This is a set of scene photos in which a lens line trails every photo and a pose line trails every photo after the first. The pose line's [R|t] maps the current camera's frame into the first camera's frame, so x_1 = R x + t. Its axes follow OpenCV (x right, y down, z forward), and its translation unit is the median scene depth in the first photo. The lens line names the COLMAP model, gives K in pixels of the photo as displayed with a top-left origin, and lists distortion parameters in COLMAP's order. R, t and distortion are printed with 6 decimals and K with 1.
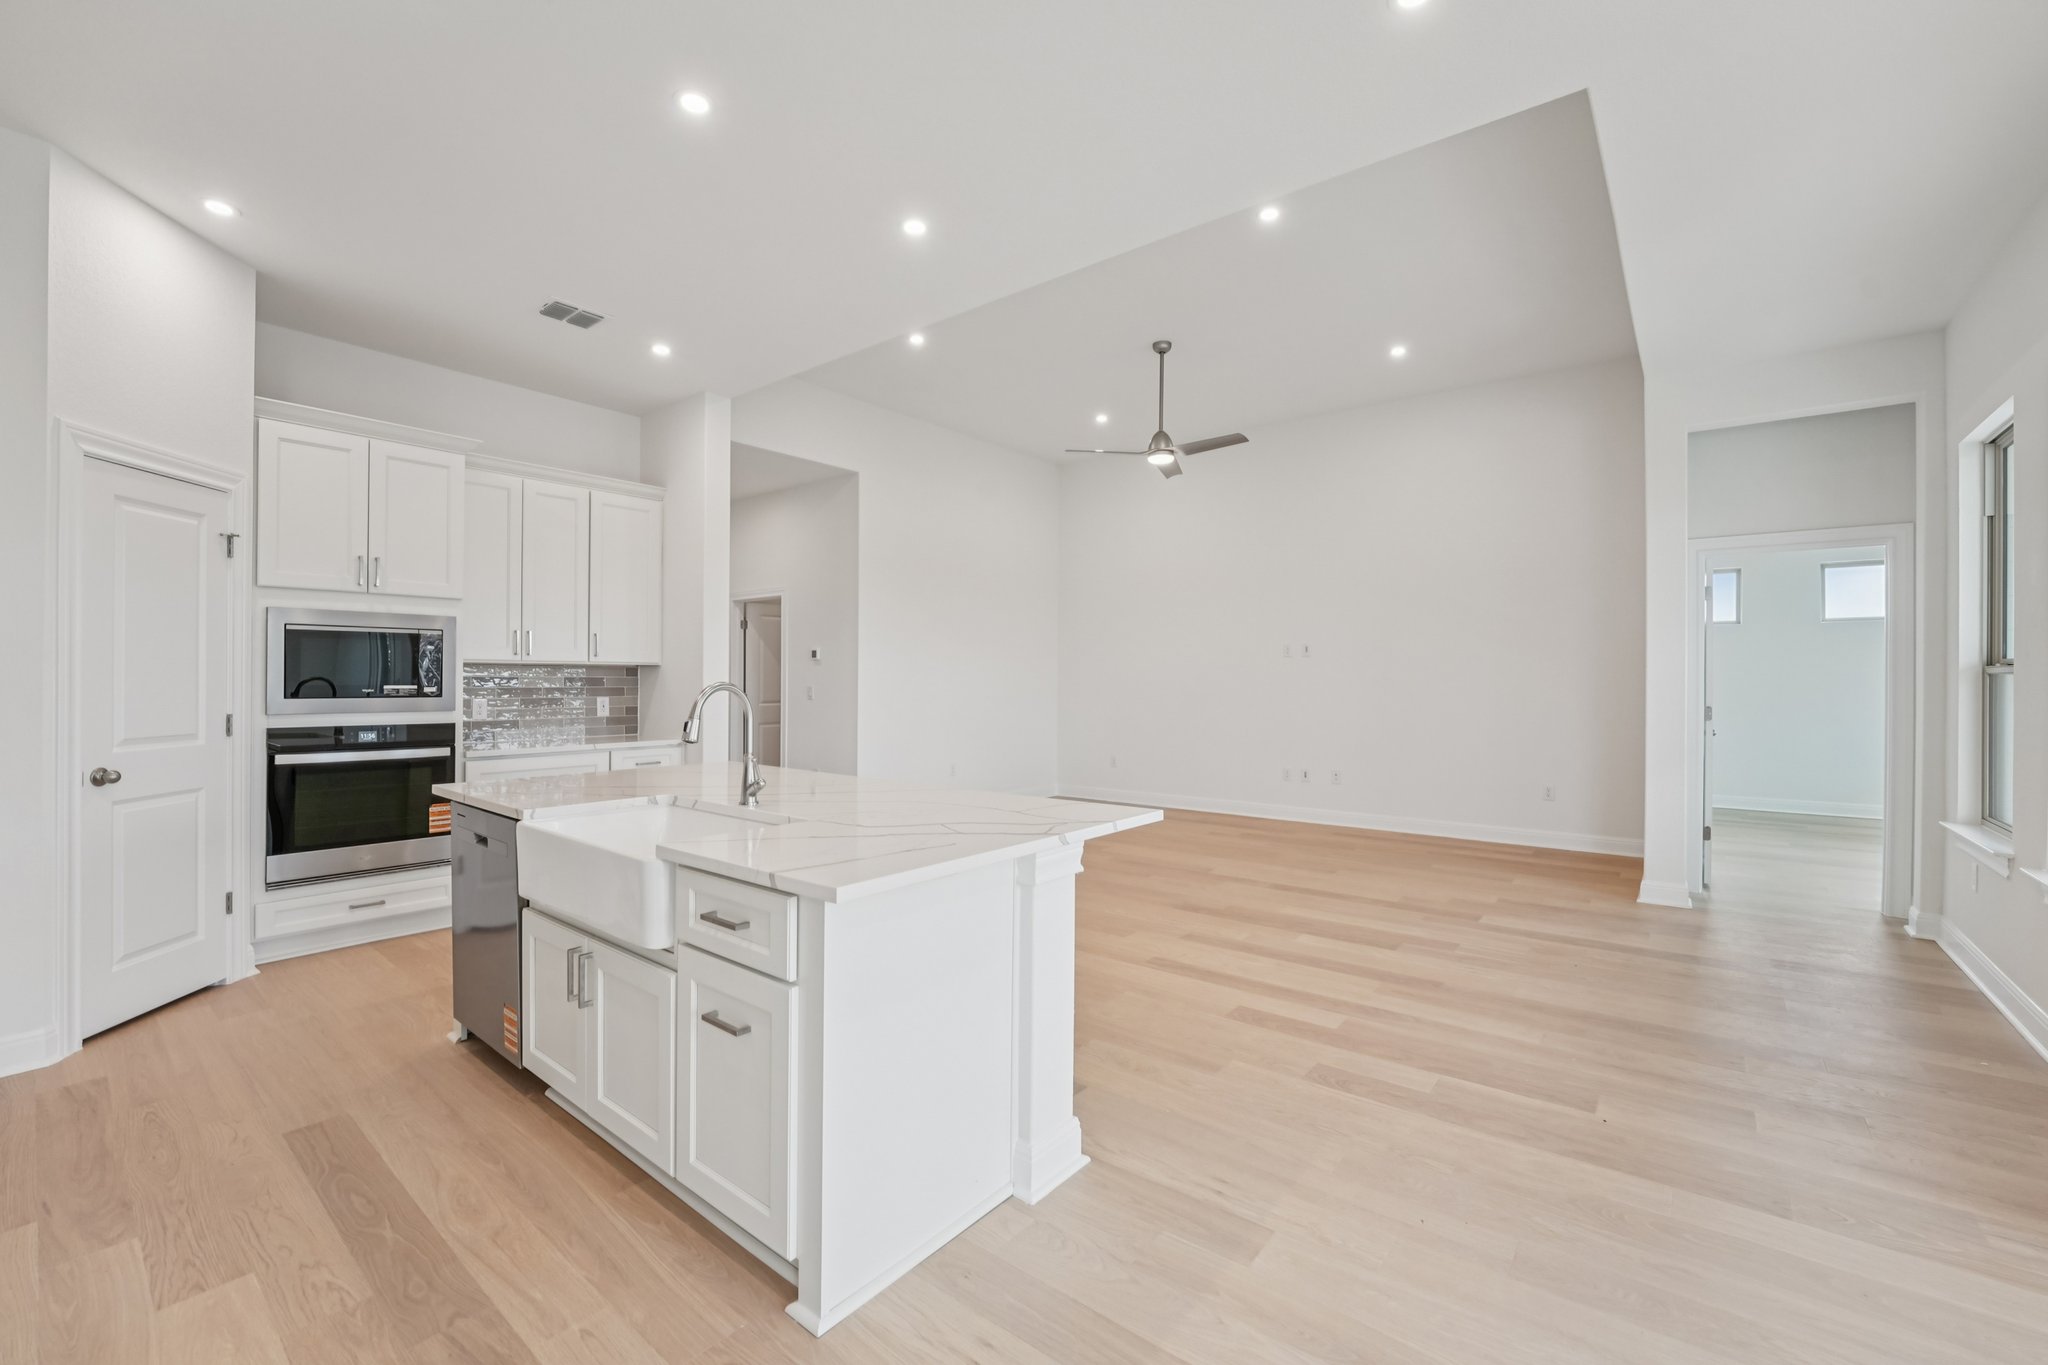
lens RADIAL K [[854.2, 0, 1025.5], [0, 854.2, 670.9], [0, 0, 1]] dist [0.000265, 0.000355]
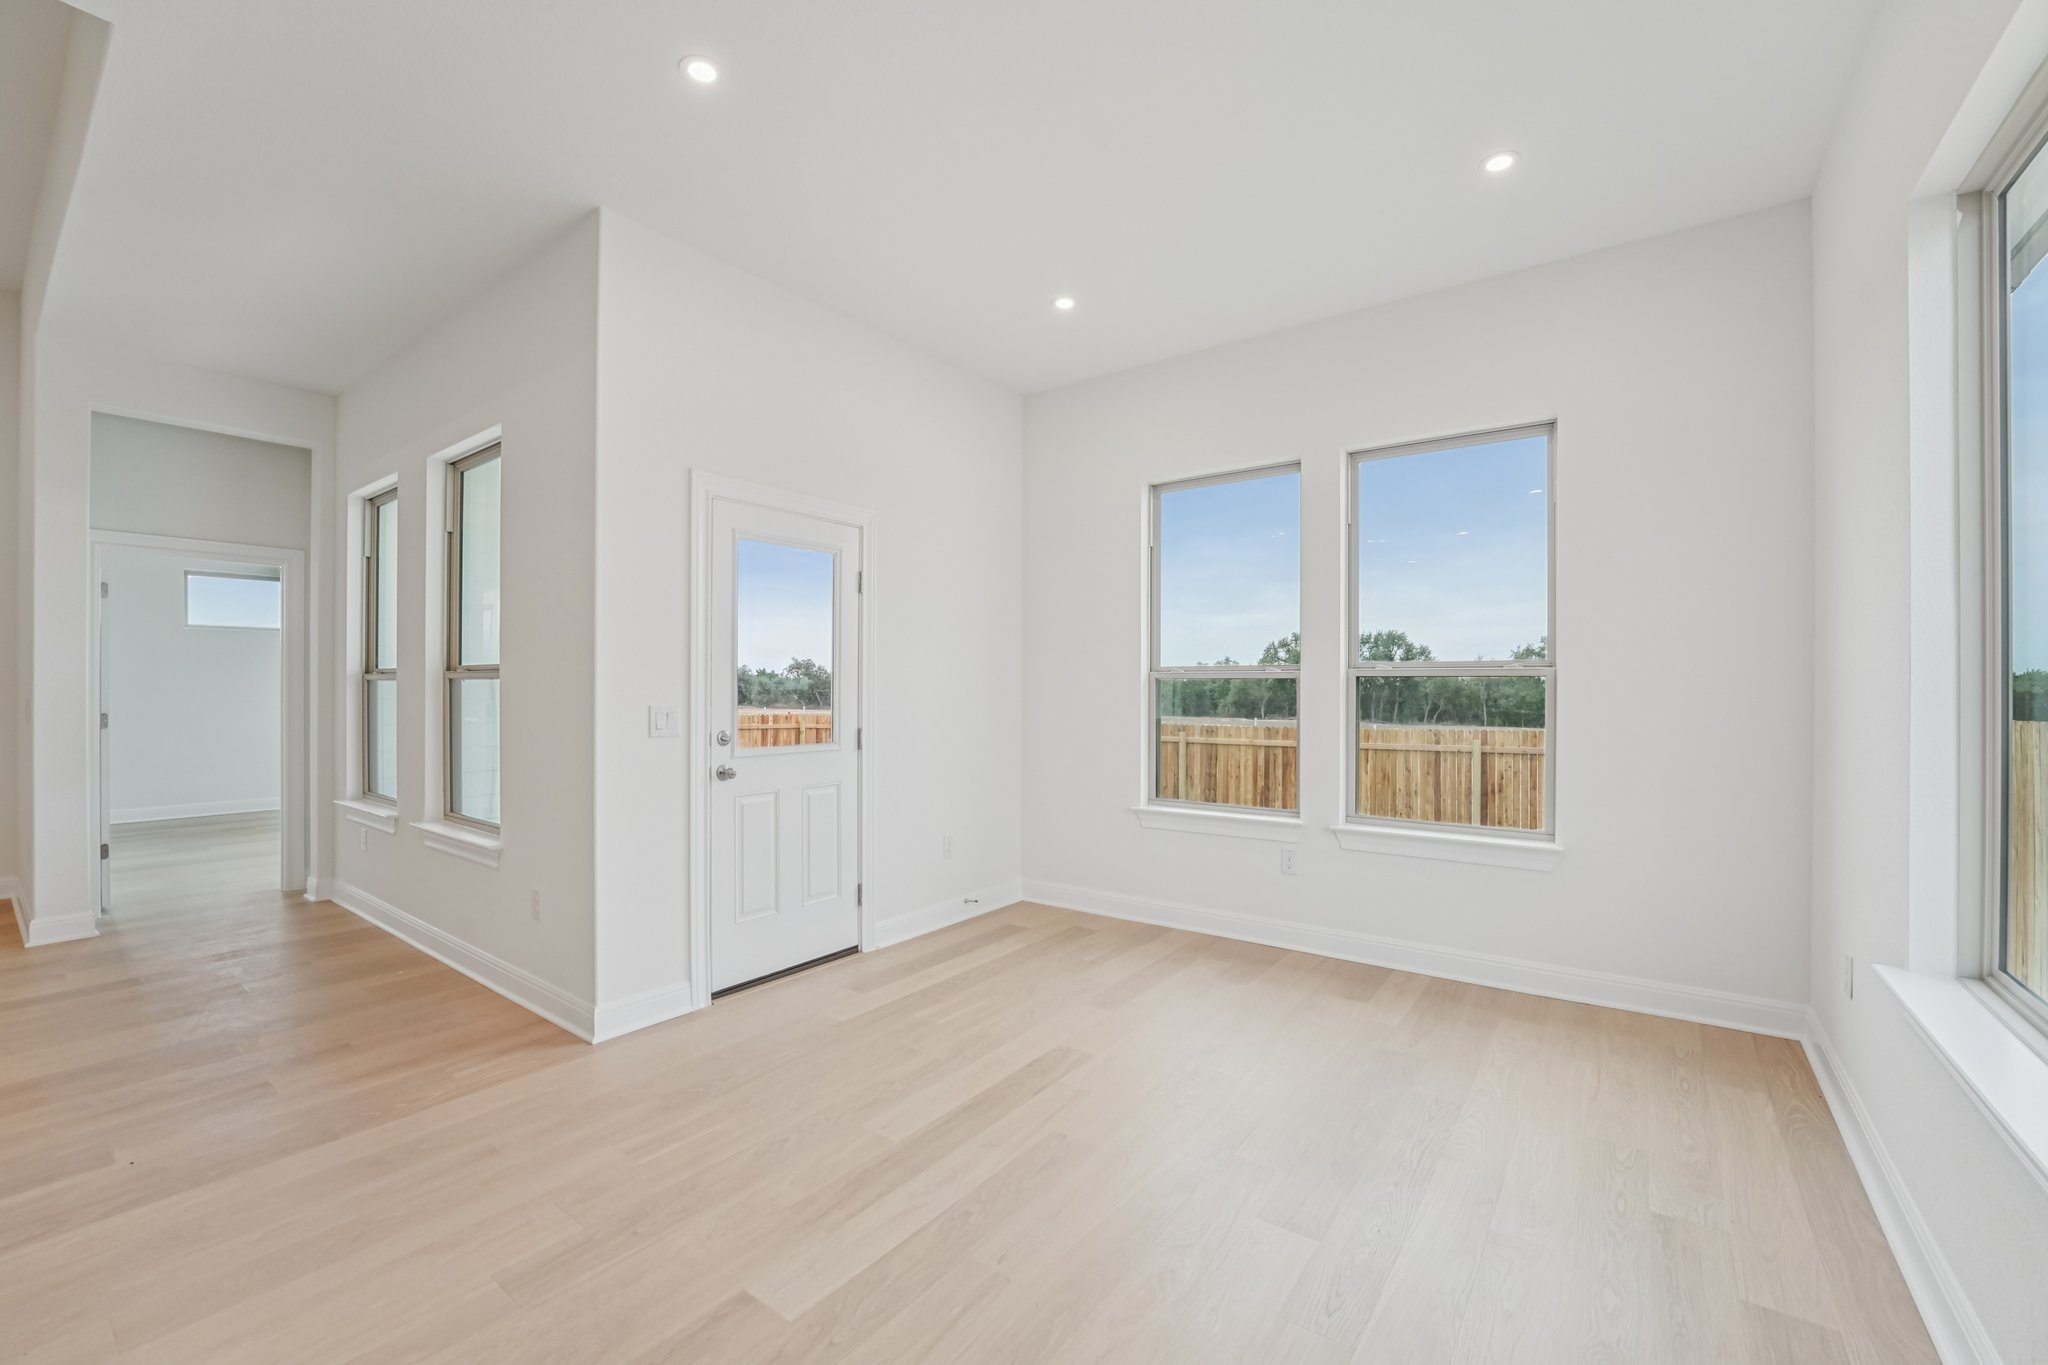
lens RADIAL K [[837.1, 0, 1024.0], [0, 837.1, 682.5], [0, 0, 1]] dist [-0.011585, 0.000079]
pose [[-0.014225, 0.005745, 0.999882, -0.126534], [-0.012391, 0.999906, -0.005921, 0.001932], [-0.999822, -0.012474, -0.014152, 0.034372]]
